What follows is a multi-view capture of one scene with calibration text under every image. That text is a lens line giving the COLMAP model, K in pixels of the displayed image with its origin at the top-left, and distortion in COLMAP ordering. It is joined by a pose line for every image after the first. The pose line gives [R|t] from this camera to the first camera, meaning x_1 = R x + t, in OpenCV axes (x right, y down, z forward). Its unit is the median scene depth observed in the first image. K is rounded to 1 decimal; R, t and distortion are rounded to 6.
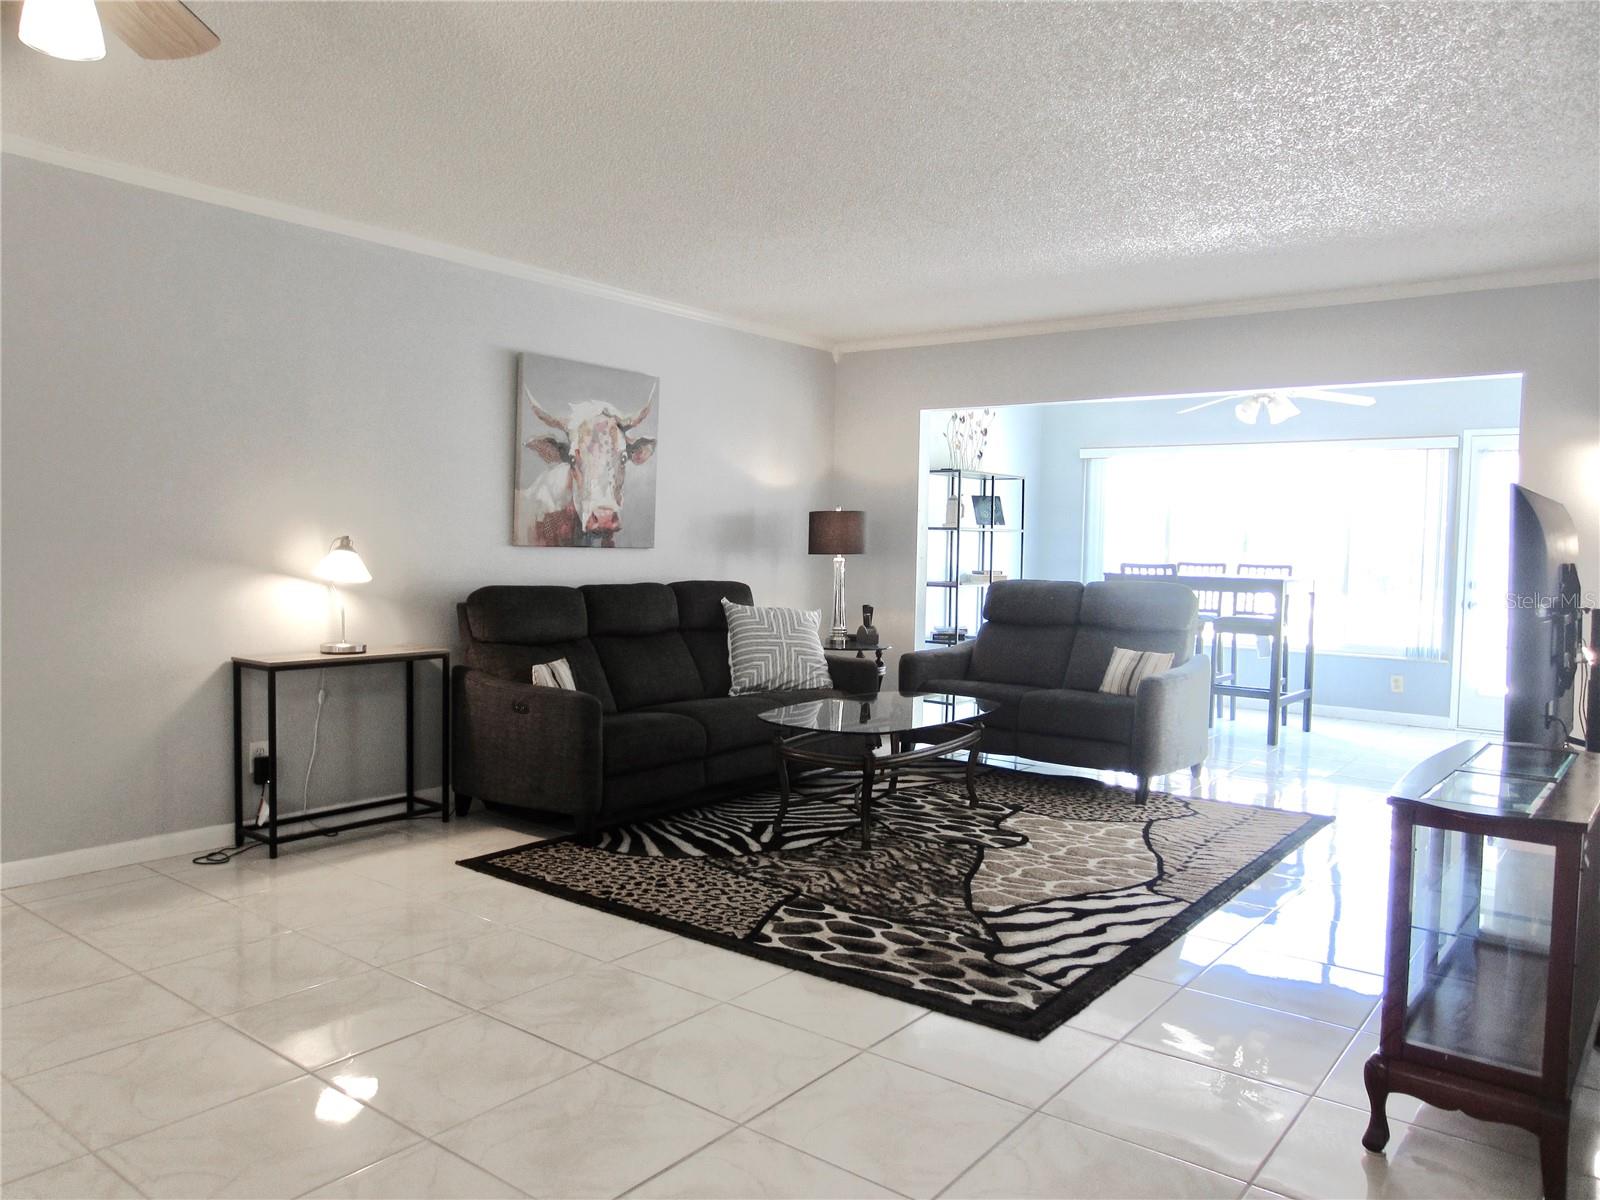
lens RADIAL K [[1149.5, 0, 802.6], [0, 1149.5, 601.9], [0, 0, 1]] dist [-0.023359, 0.012206]
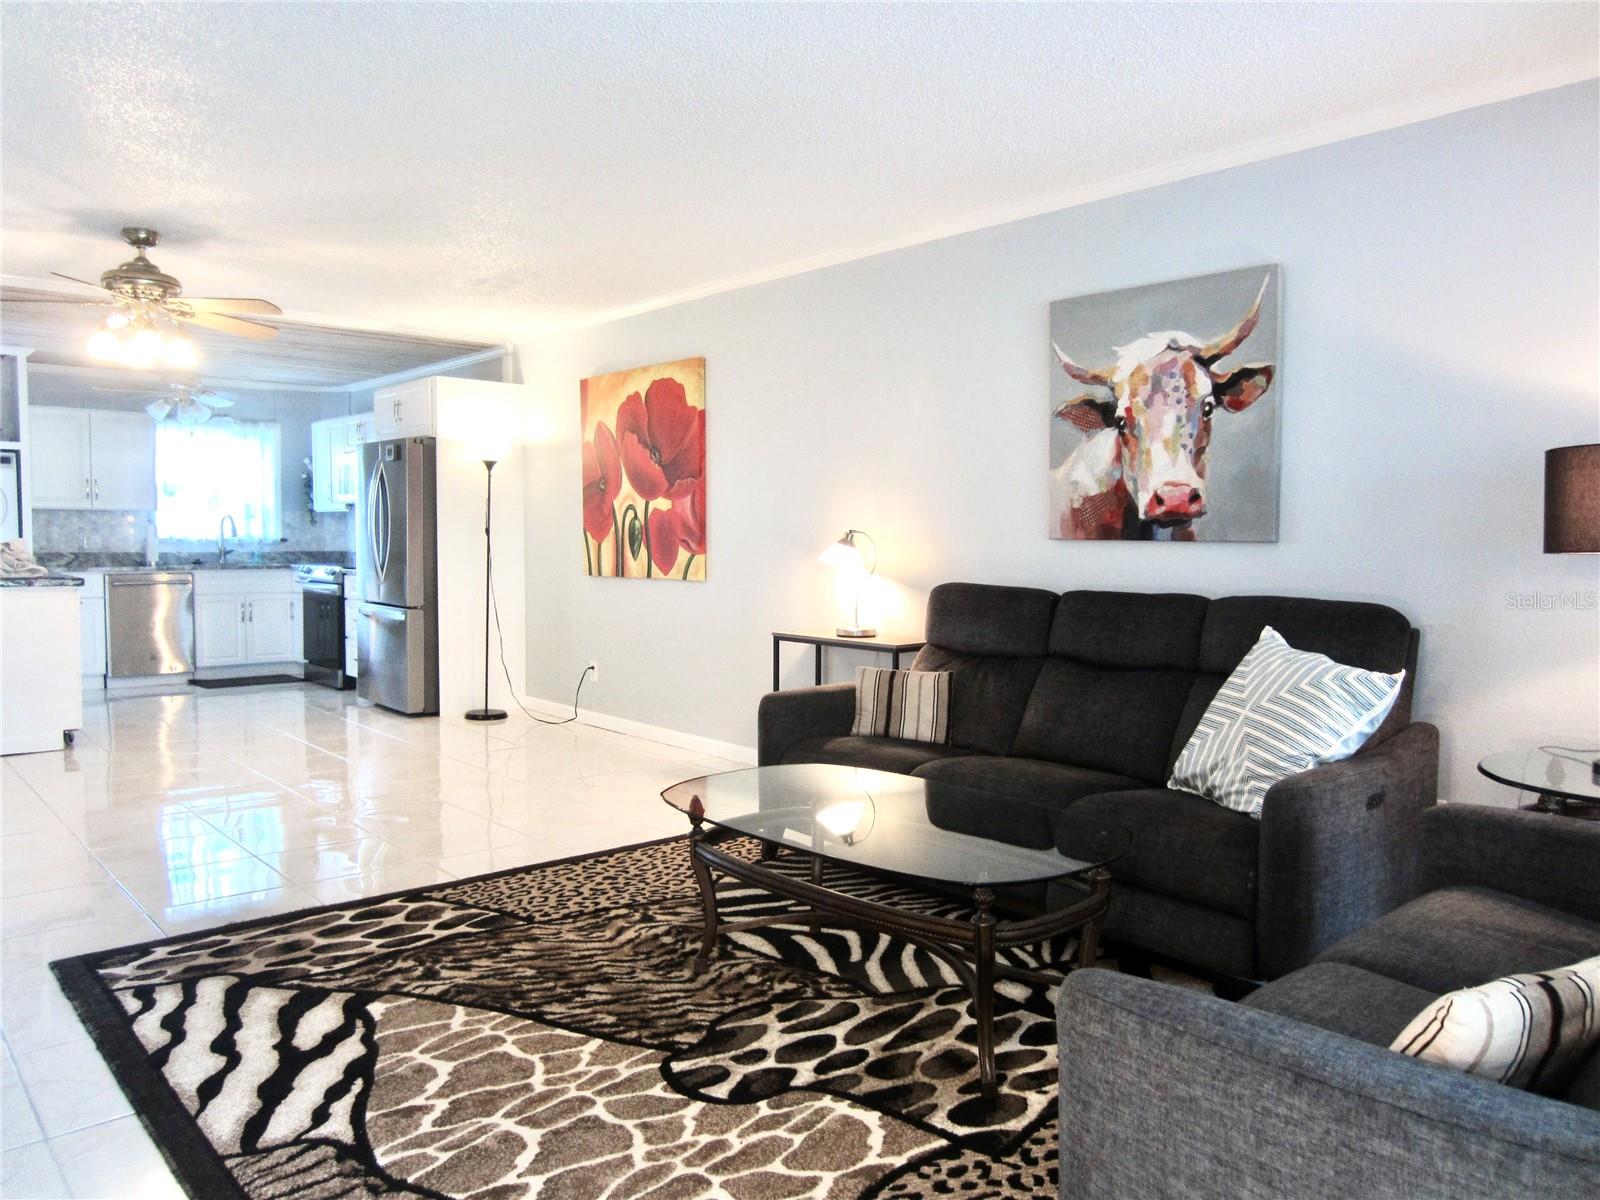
lens RADIAL K [[1149.5, 0, 802.6], [0, 1149.5, 601.9], [0, 0, 1]] dist [-0.023359, 0.012206]
pose [[-0.186128, 0.036228, -0.981857, 0.714381], [-0.060727, 0.996985, 0.048298, -0.039968], [0.980647, 0.068615, -0.183366, 1.186599]]
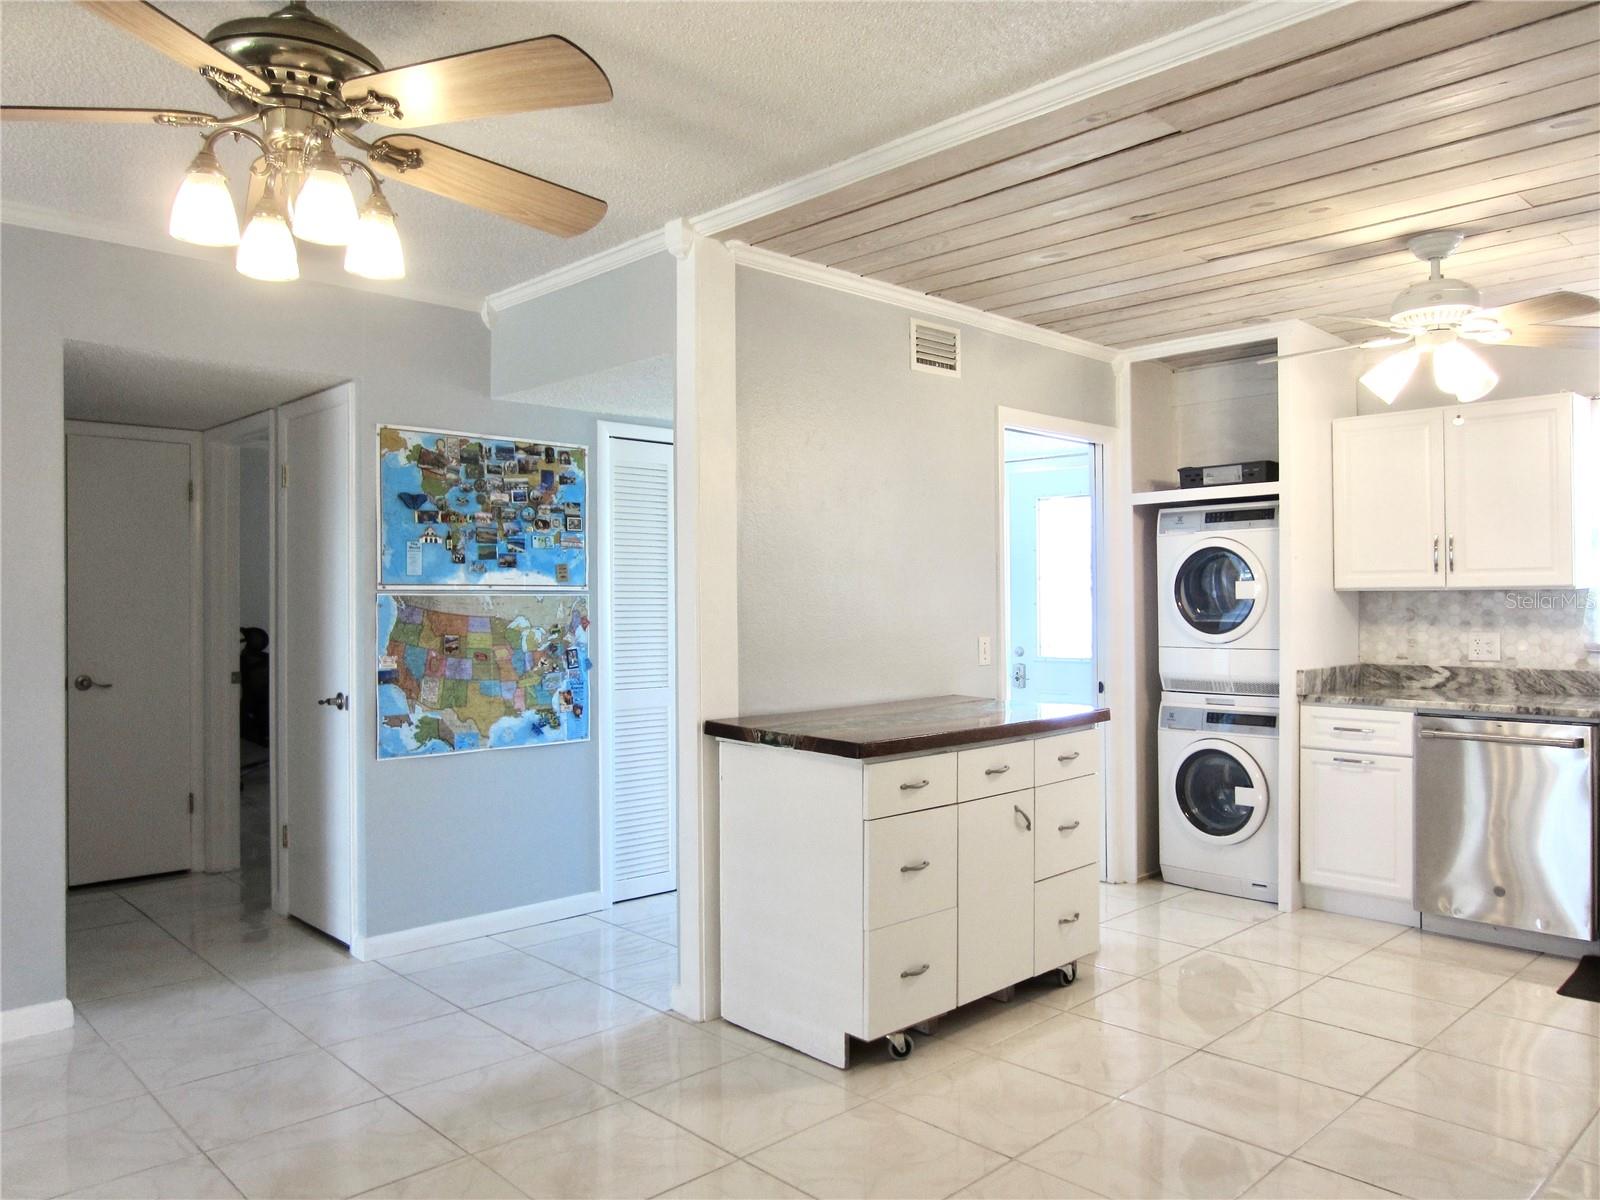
lens RADIAL K [[1147.0, 0, 800.0], [0, 1147.0, 600.0], [0, 0, 1]] dist [-0.022954, 0.003299]
pose [[-0.988751, -0.016504, 0.148656, -0.535285], [-0.008923, 0.998632, 0.051518, -0.068147], [-0.149303, 0.049612, -0.987546, 0.760937]]
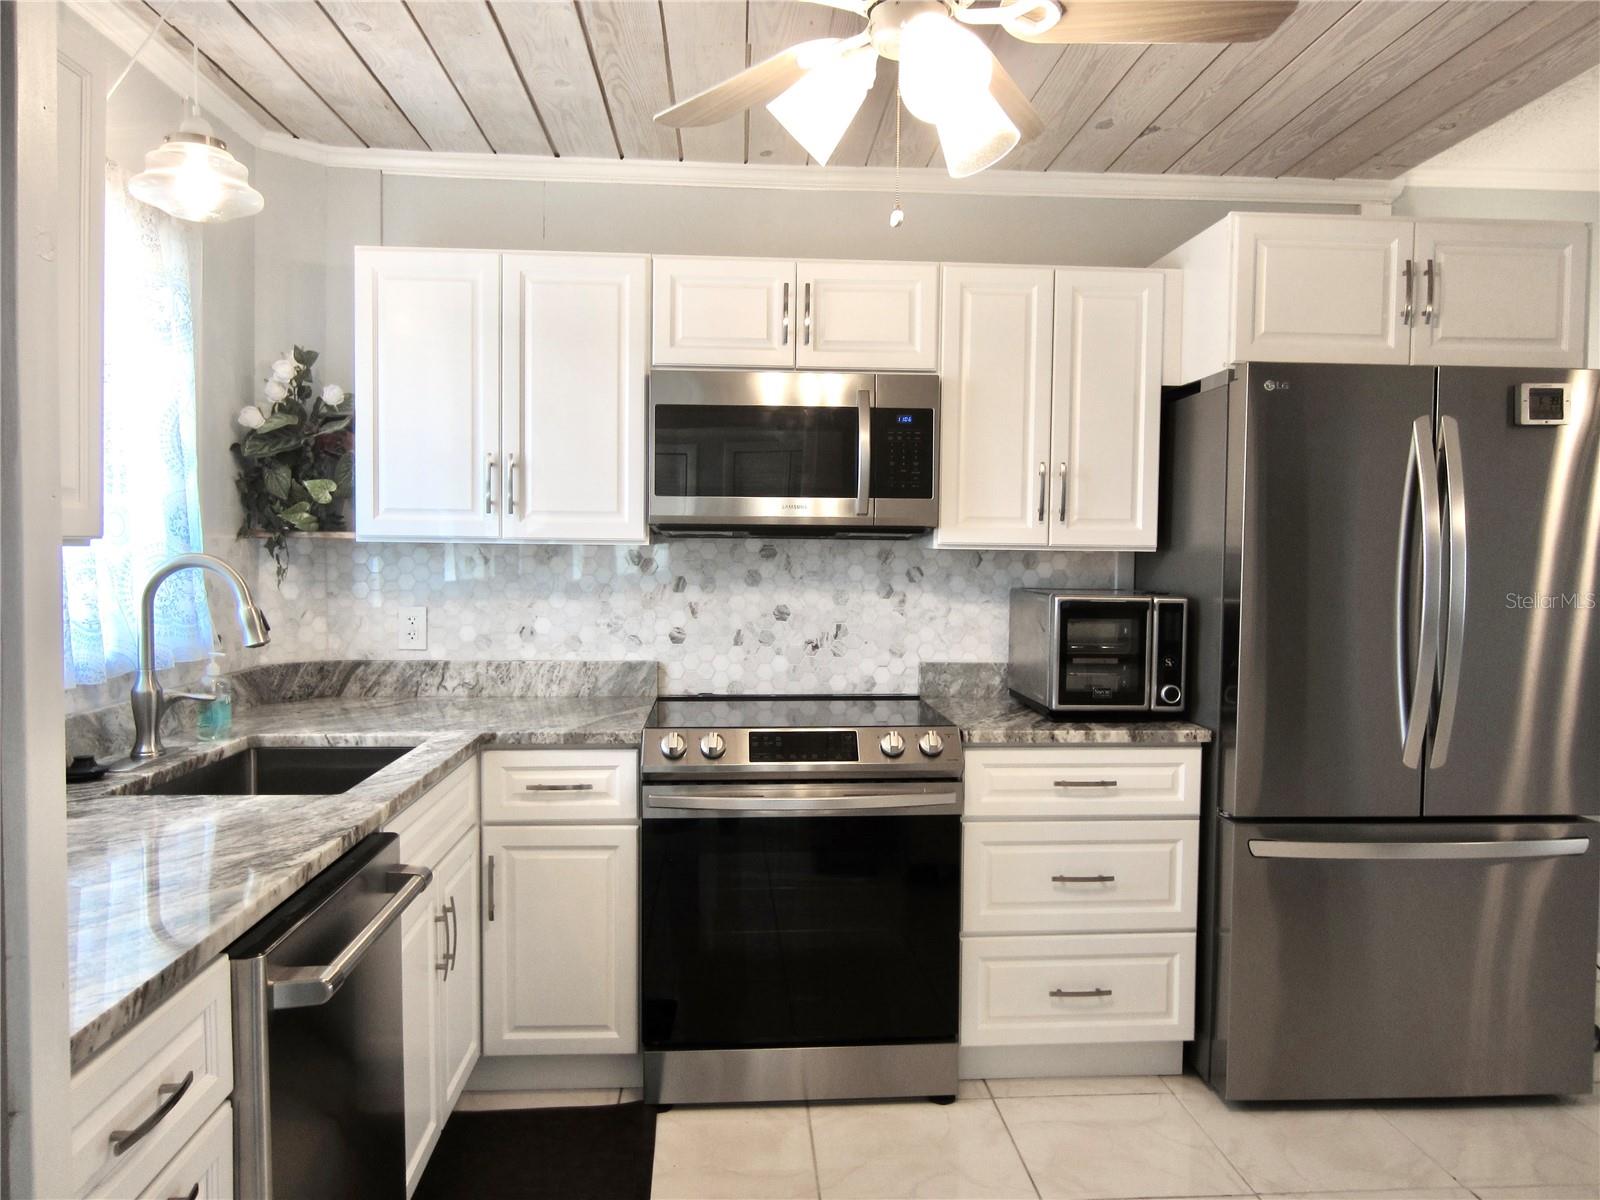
lens RADIAL K [[1149.5, 0, 802.6], [0, 1149.5, 601.9], [0, 0, 1]] dist [-0.023359, 0.012206]
pose [[0.658487, 0.016522, -0.752411, -0.591054], [-0.033235, 0.999422, -0.007140, -0.018452], [0.751858, 0.029708, 0.658655, -0.374747]]
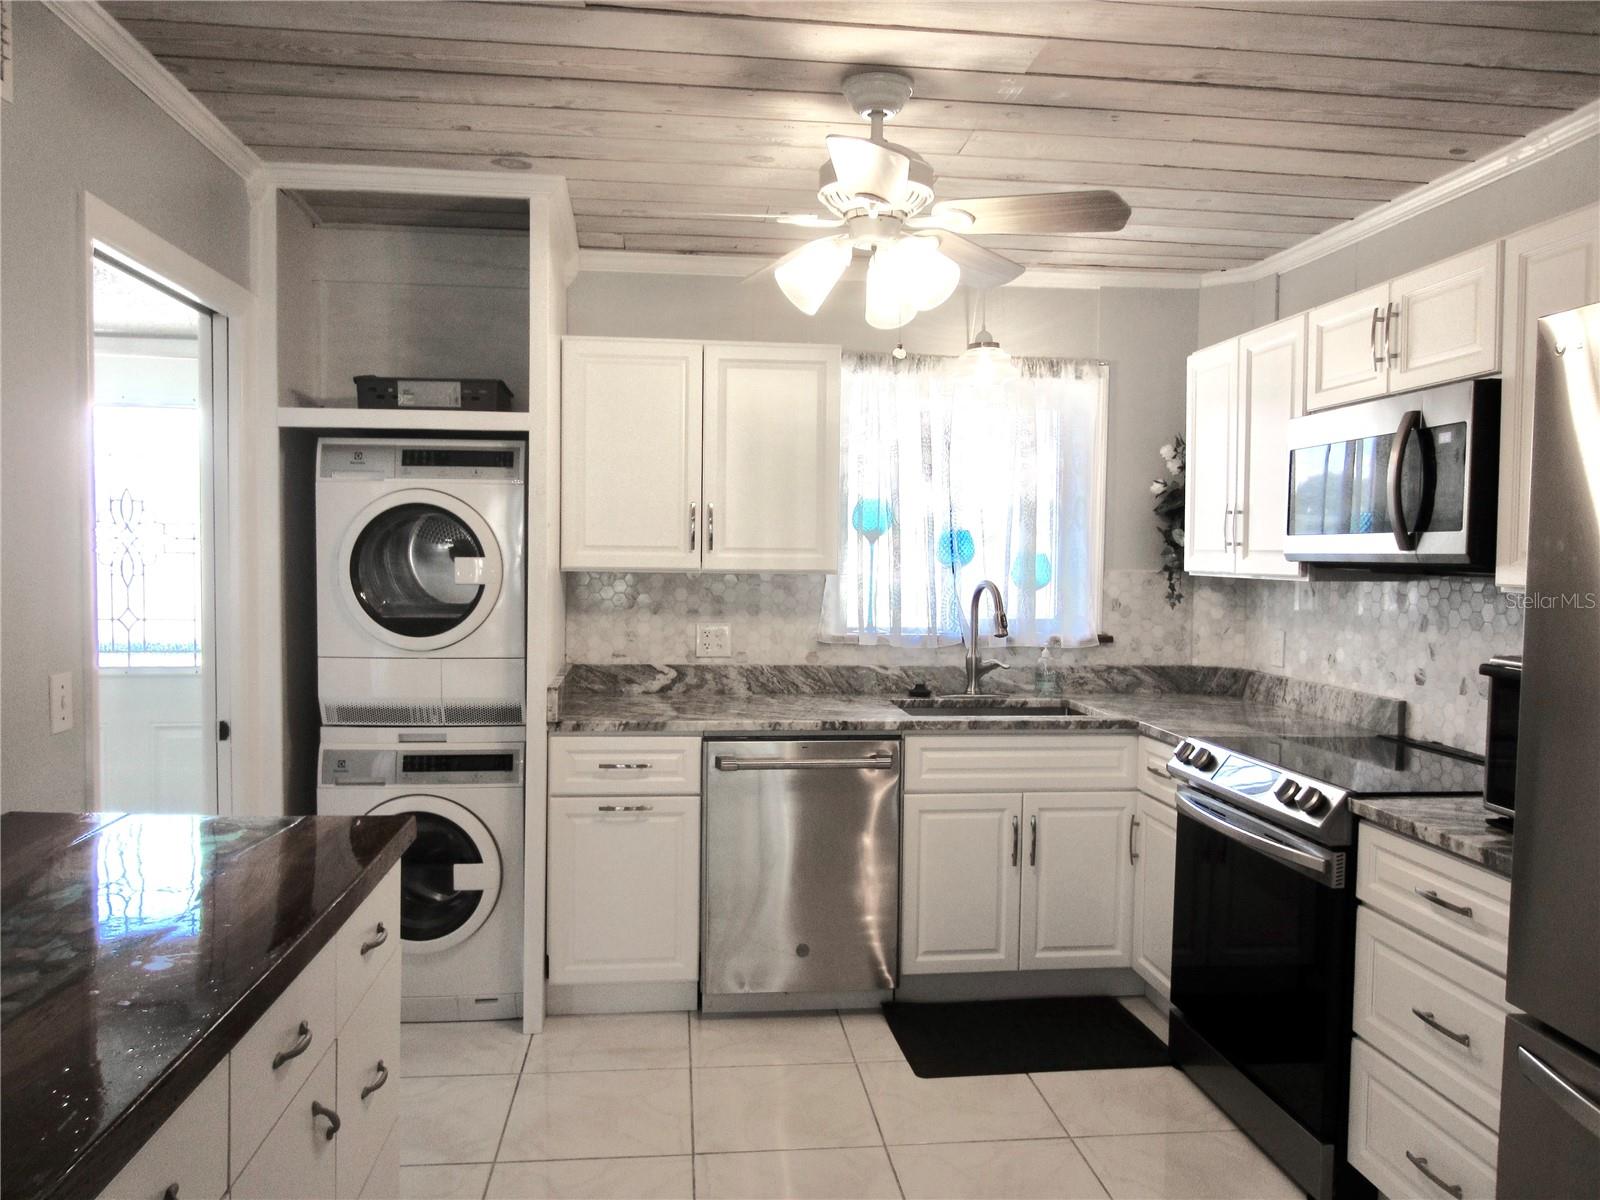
lens RADIAL K [[1149.5, 0, 802.6], [0, 1149.5, 601.9], [0, 0, 1]] dist [-0.023359, 0.012206]
pose [[-0.718564, -0.003231, -0.695453, -0.436571], [-0.064730, 0.995959, 0.062254, -0.064850], [0.692441, 0.089751, -0.715870, 0.292397]]
